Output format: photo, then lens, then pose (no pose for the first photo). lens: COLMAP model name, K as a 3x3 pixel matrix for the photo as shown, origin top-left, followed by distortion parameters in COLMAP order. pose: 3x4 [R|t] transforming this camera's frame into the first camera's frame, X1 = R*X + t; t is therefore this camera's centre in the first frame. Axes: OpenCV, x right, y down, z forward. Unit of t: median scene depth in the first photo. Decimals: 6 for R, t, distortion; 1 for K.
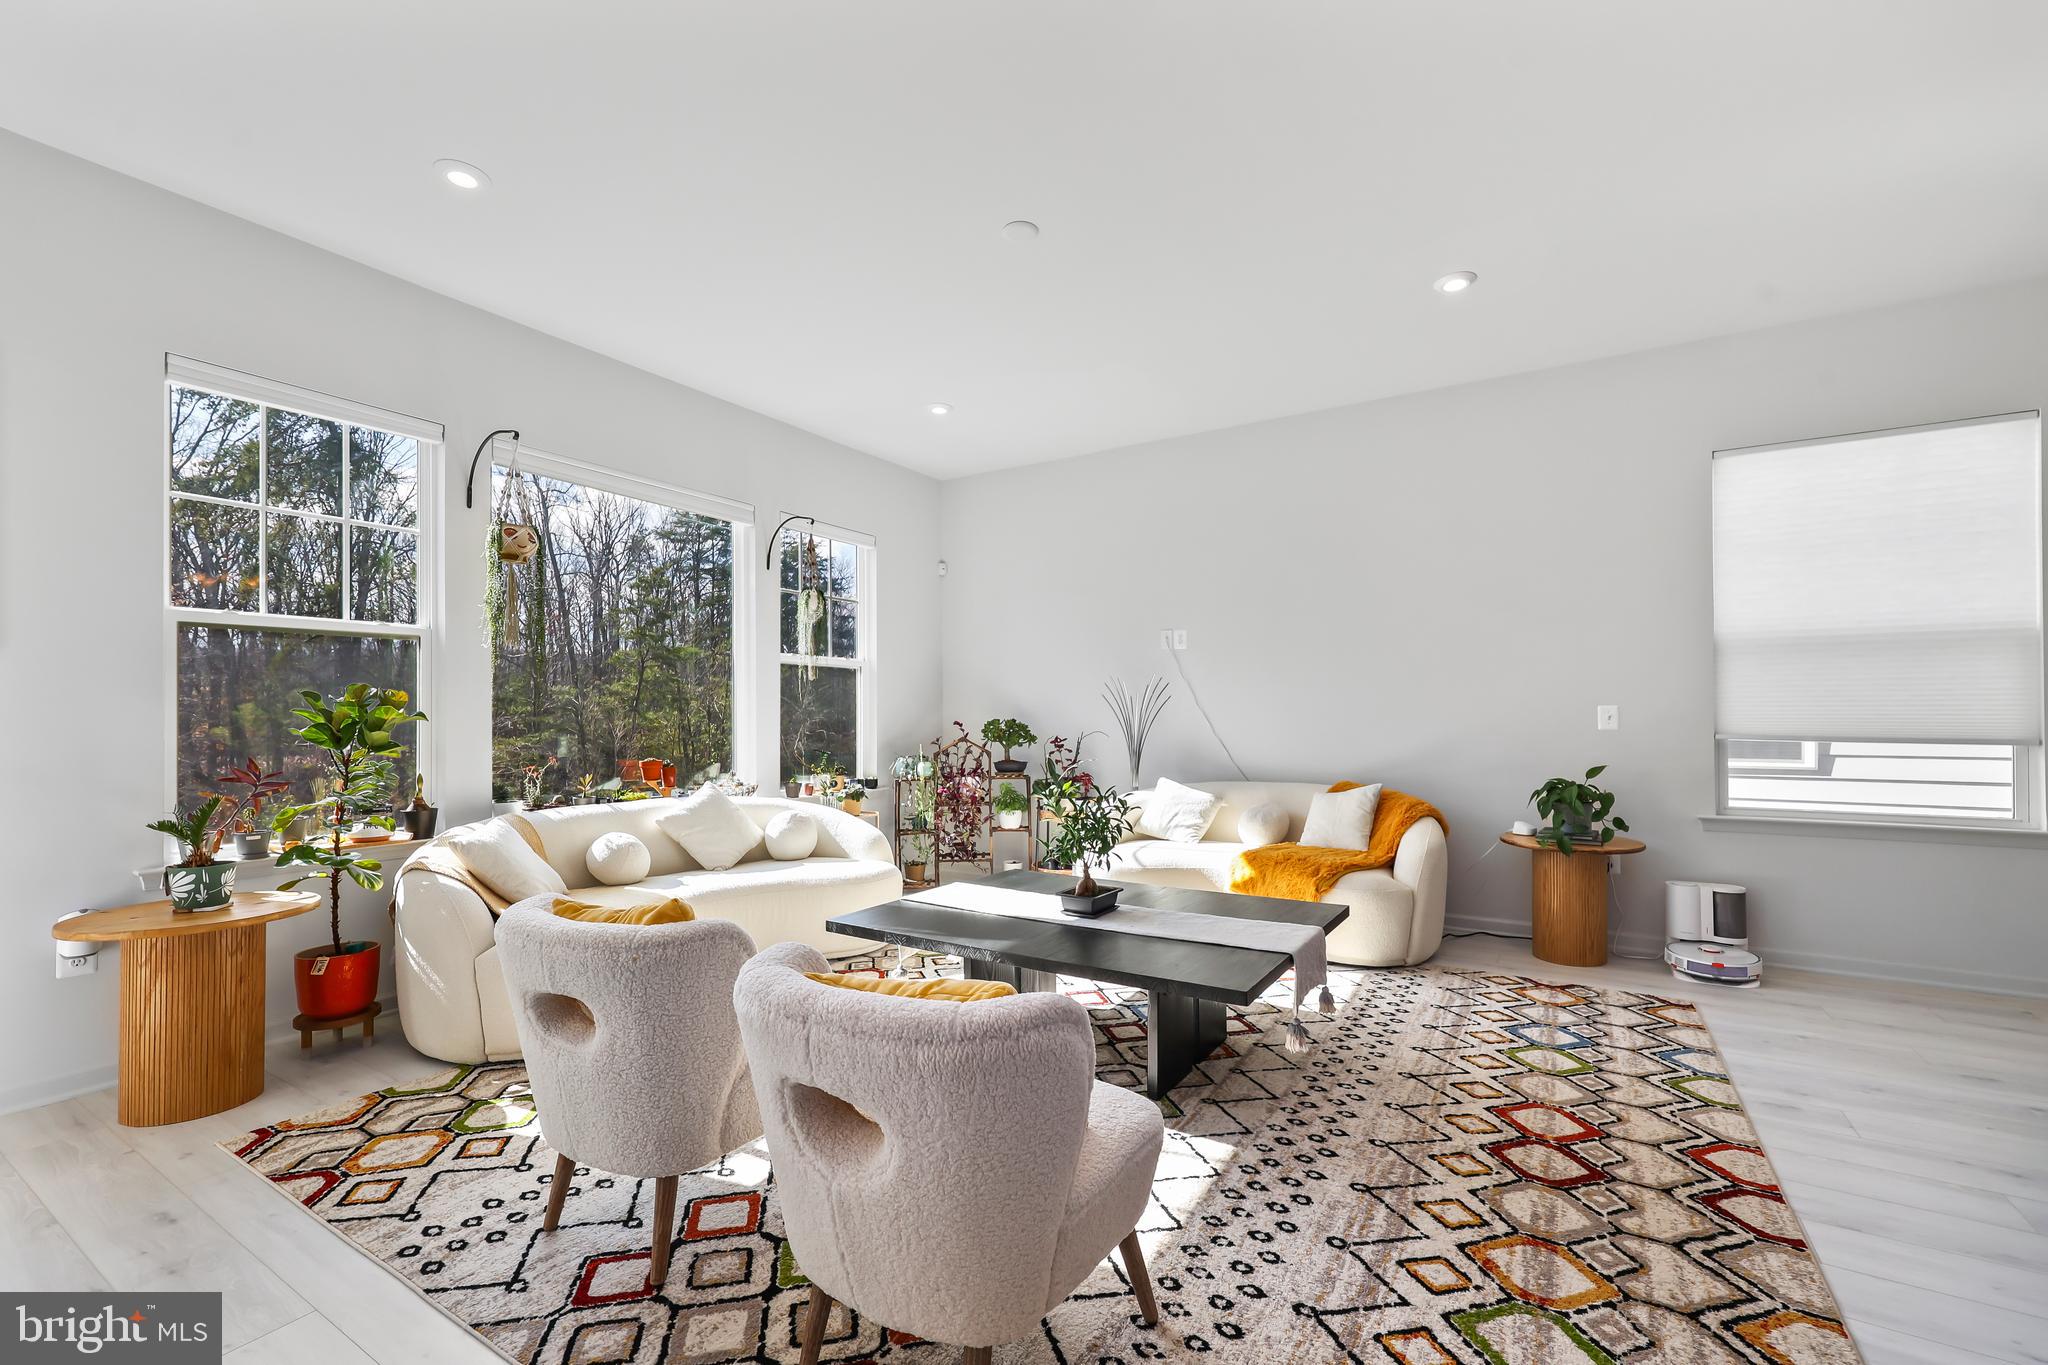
lens RADIAL K [[855.8, 0, 1031.1], [0, 855.8, 715.6], [0, 0, 1]] dist [0.002232, 0.000263]
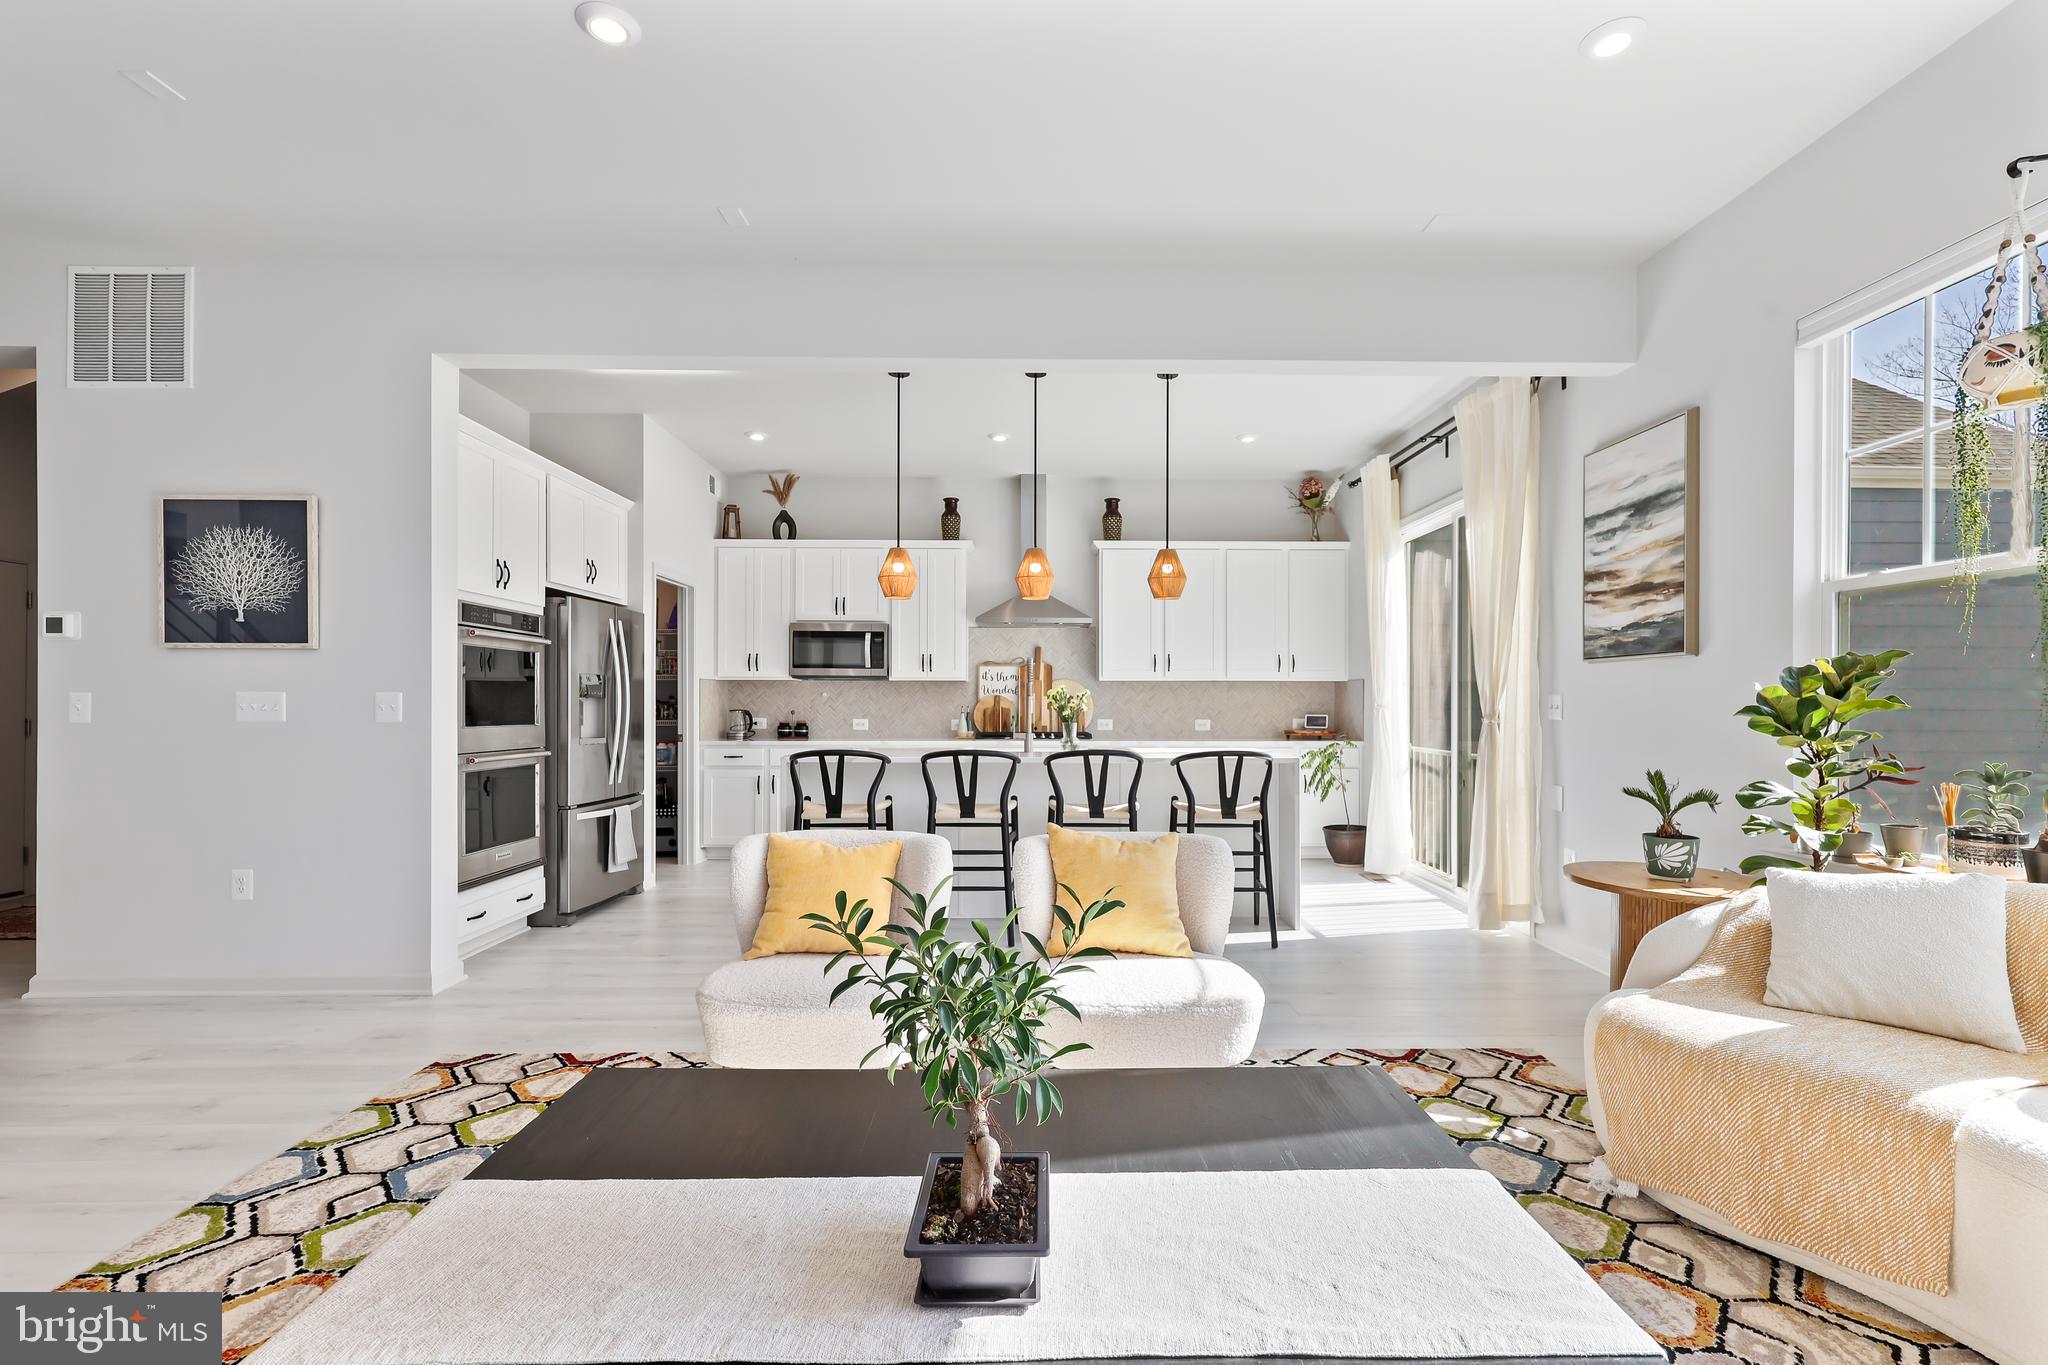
lens RADIAL K [[892.9, 0, 1039.3], [0, 892.9, 699.1], [0, 0, 1]] dist [0.000122, 0.000396]
pose [[-0.838296, 0.002939, -0.545207, 0.209083], [0.005191, 0.999983, -0.002592, 0.002753], [0.545191, -0.005003, -0.838297, 1.101145]]
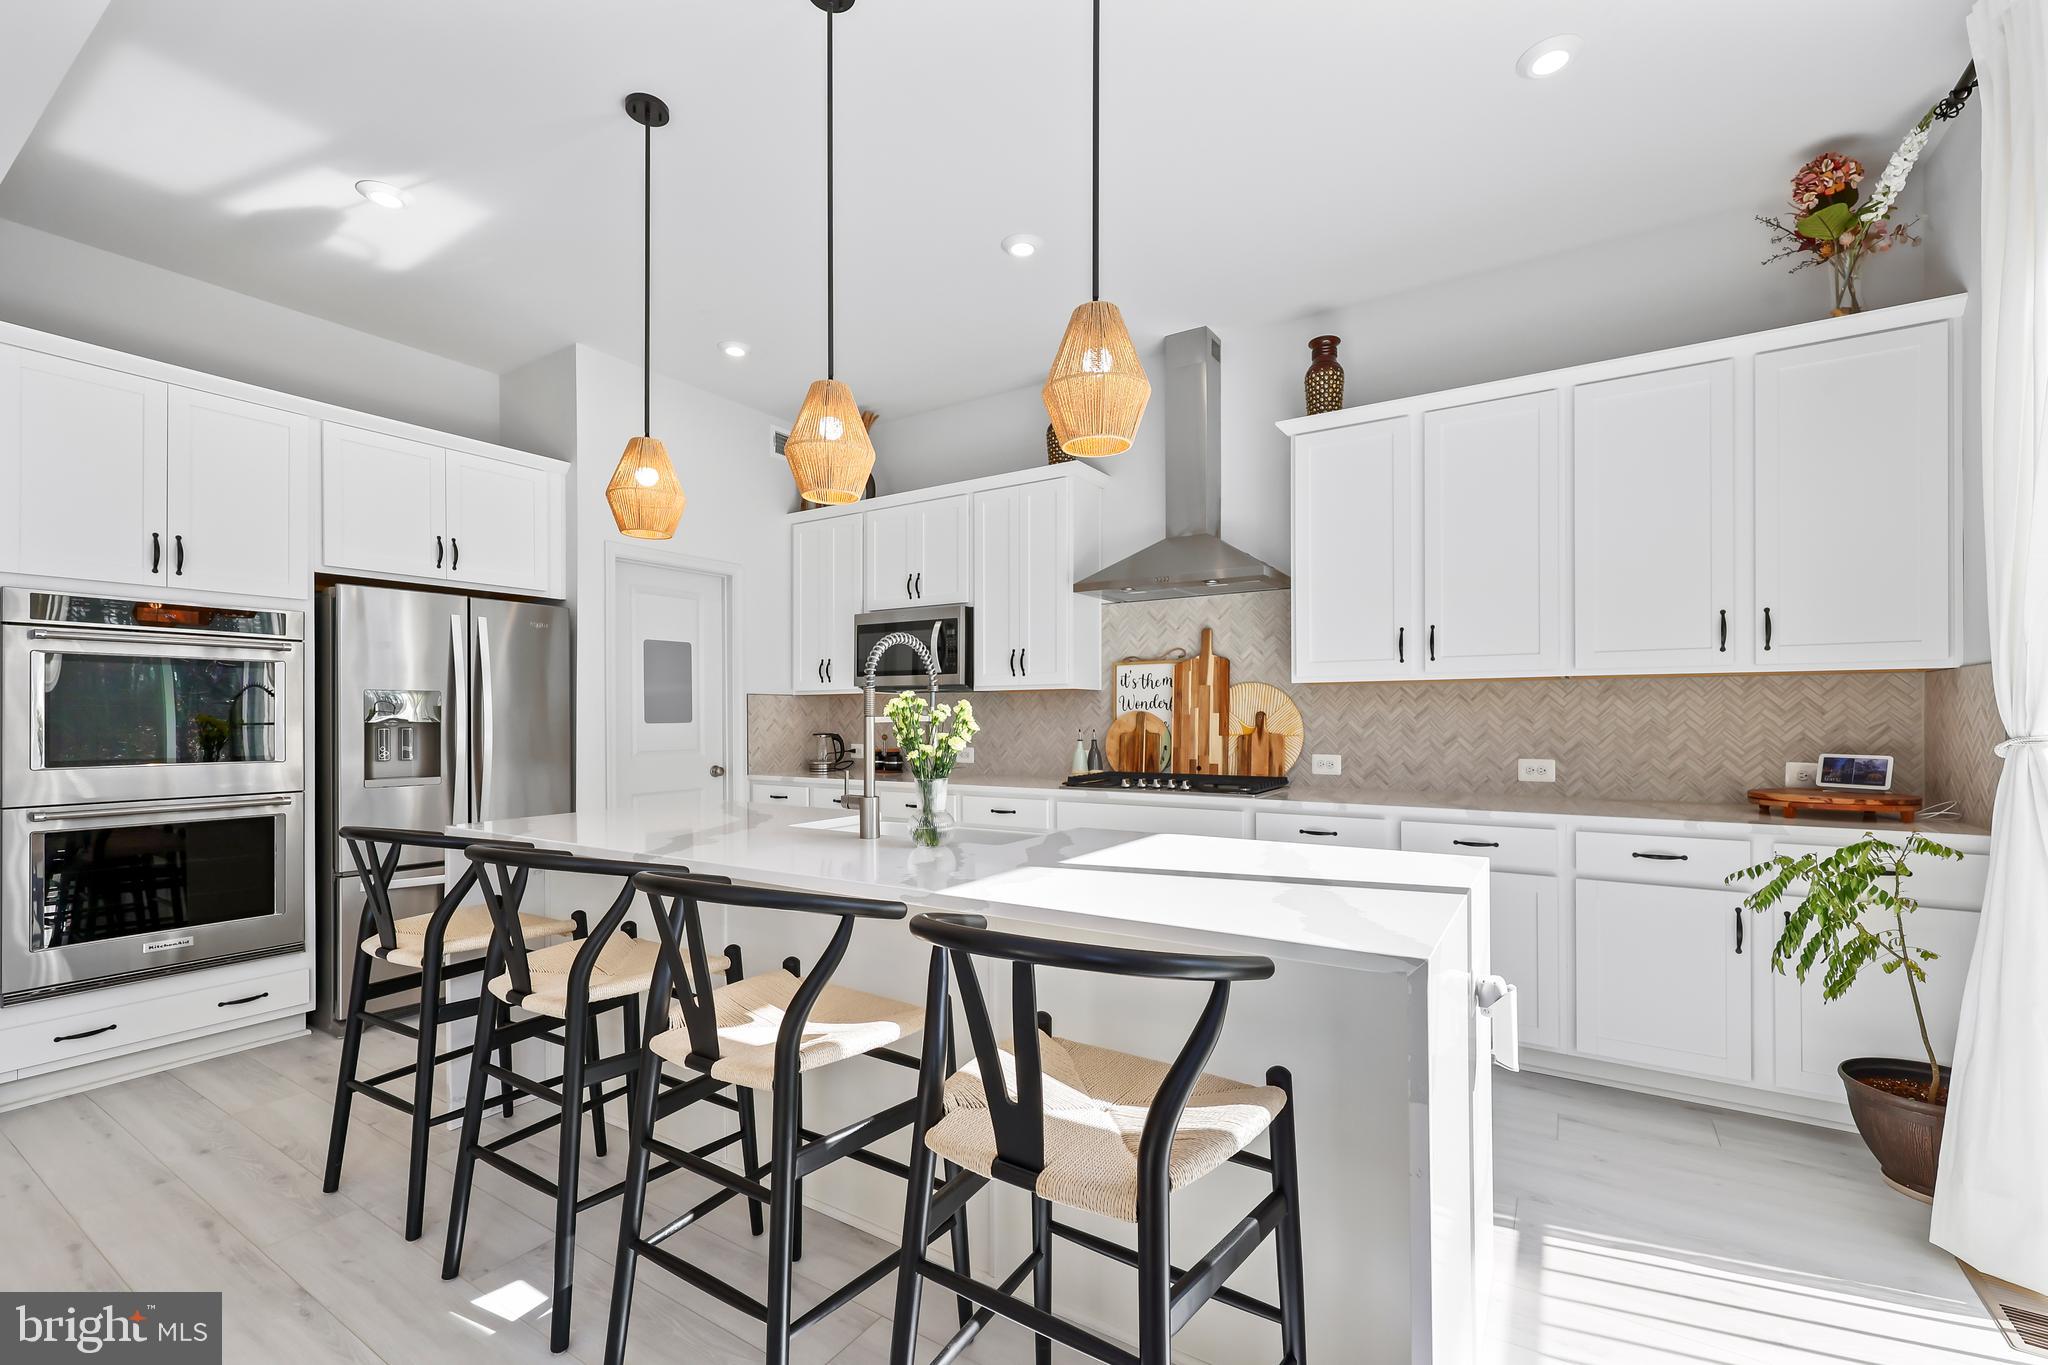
lens RADIAL K [[855.8, 0, 1031.1], [0, 855.8, 715.6], [0, 0, 1]] dist [0.002232, 0.000263]
pose [[-0.999931, 0.009195, 0.007338, -0.655344], [0.009166, 0.999950, -0.003873, -0.002973], [-0.007373, -0.003805, -0.999966, 0.546609]]
